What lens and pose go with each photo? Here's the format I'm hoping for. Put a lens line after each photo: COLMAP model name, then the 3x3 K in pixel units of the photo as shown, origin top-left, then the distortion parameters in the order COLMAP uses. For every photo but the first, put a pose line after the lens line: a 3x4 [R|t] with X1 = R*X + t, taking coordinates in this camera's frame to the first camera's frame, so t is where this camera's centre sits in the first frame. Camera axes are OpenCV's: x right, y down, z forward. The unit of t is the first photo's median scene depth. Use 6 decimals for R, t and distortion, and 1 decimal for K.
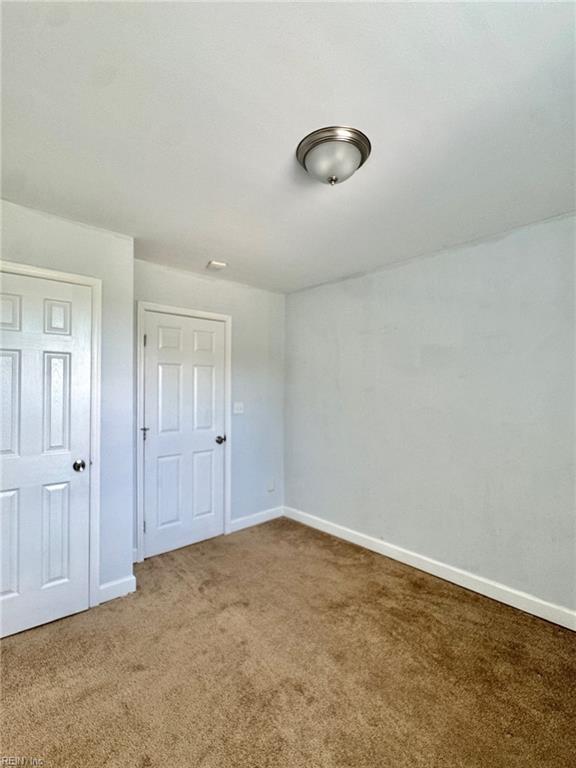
lens RADIAL K [[356.0, 0, 293.0], [0, 356.0, 384.7], [0, 0, 1]] dist [-0.002004, -0.000281]
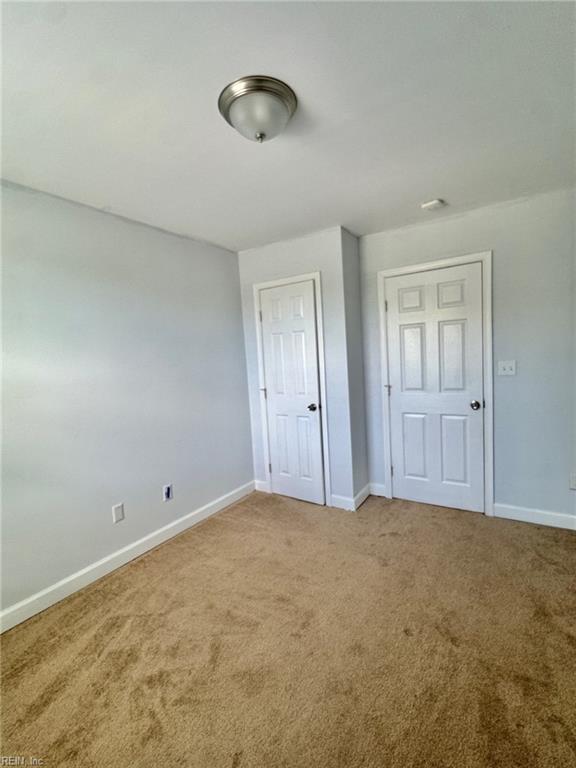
lens RADIAL K [[356.0, 0, 293.0], [0, 356.0, 384.7], [0, 0, 1]] dist [-0.002004, -0.000281]
pose [[0.243783, 0.067012, -0.967512, 0.576742], [0.071860, 0.993620, 0.086926, 0.000596], [0.967164, -0.090717, 0.237413, 0.424709]]
